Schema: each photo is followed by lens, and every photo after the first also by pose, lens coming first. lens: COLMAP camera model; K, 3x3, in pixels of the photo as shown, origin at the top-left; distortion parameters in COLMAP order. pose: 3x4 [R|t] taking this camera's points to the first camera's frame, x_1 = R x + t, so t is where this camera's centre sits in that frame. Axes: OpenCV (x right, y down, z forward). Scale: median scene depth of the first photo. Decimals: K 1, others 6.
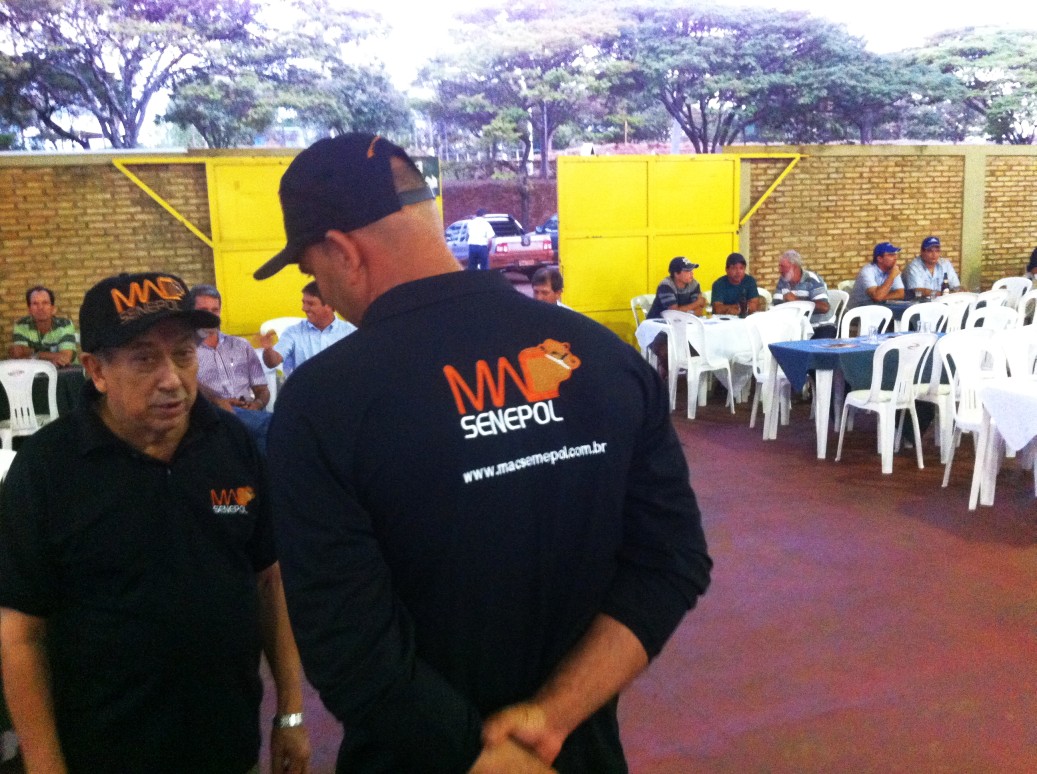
lens RADIAL K [[991.1, 0, 543.1], [0, 991.1, 390.1], [0, 0, 1]] dist [0.094199, -0.314634]
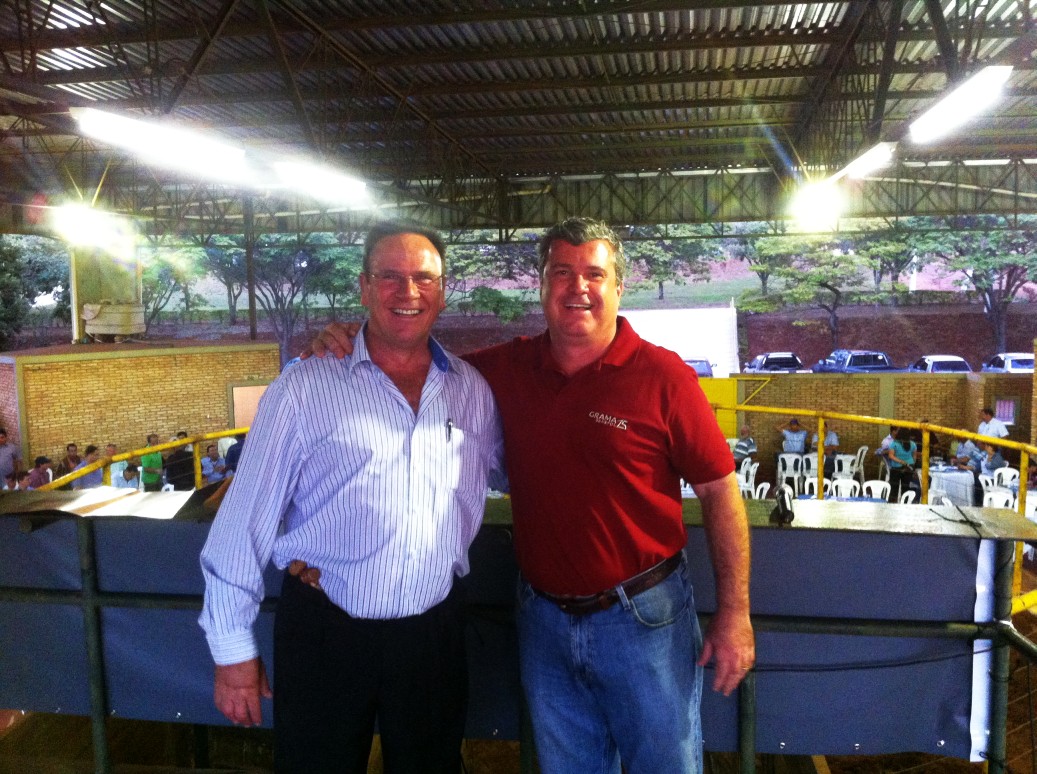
lens RADIAL K [[991.1, 0, 543.1], [0, 991.1, 390.1], [0, 0, 1]] dist [0.094199, -0.314634]
pose [[0.866781, 0.069051, -0.493884, 1.092076], [-0.097455, 0.994727, -0.031962, -0.120416], [0.489073, 0.075835, 0.868940, -1.310189]]
